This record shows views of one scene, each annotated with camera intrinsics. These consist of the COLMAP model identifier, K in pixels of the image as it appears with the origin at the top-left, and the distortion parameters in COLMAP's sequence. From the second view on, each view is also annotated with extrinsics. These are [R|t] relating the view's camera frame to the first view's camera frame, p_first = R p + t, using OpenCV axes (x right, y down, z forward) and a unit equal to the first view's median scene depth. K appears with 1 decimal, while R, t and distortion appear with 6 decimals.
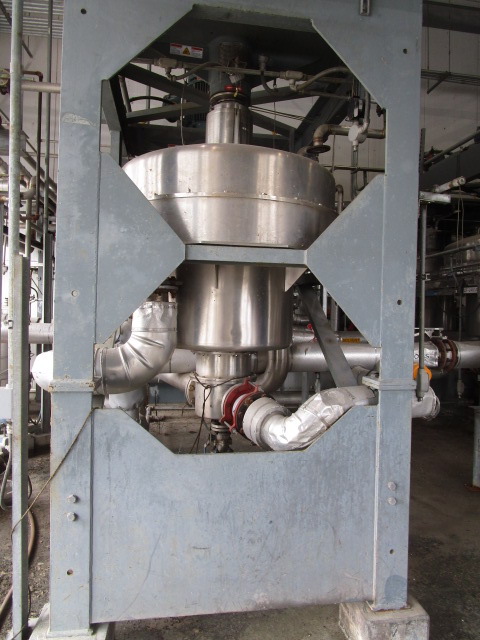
lens RADIAL K [[458.2, 0, 236.5], [0, 458.2, 319.6], [0, 0, 1]] dist [-0.030449, 0.006996]
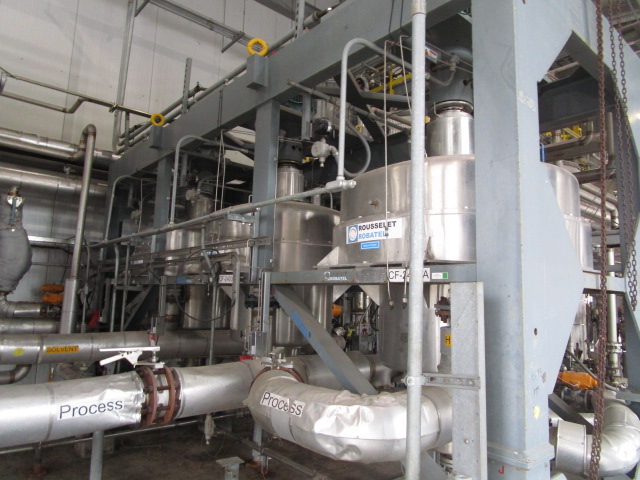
lens RADIAL K [[458.2, 0, 319.3], [0, 458.2, 242.9], [0, 0, 1]] dist [-0.030449, 0.006996]
pose [[0.848393, 0.069068, 0.524842, 0.513506], [-0.006745, 0.992782, -0.119745, -0.069997], [-0.529324, 0.098050, 0.842735, 0.657157]]
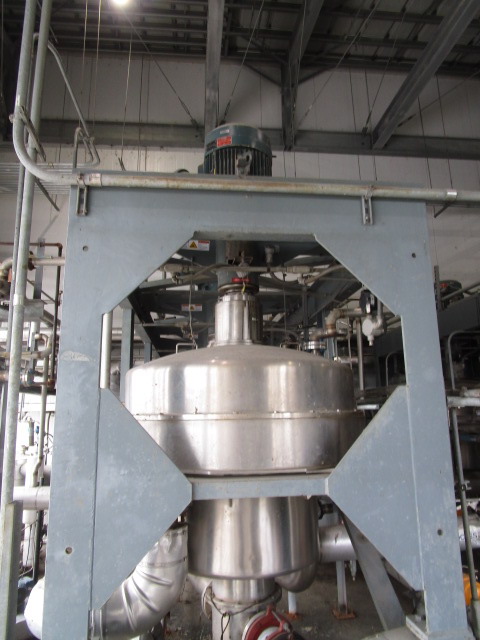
lens RADIAL K [[458.2, 0, 236.5], [0, 458.2, 319.6], [0, 0, 1]] dist [-0.030449, 0.006996]
pose [[0.997633, -0.050605, -0.046562, 0.030168], [0.039410, 0.975612, -0.215938, -0.246112], [0.056354, 0.213591, 0.975296, 0.050177]]
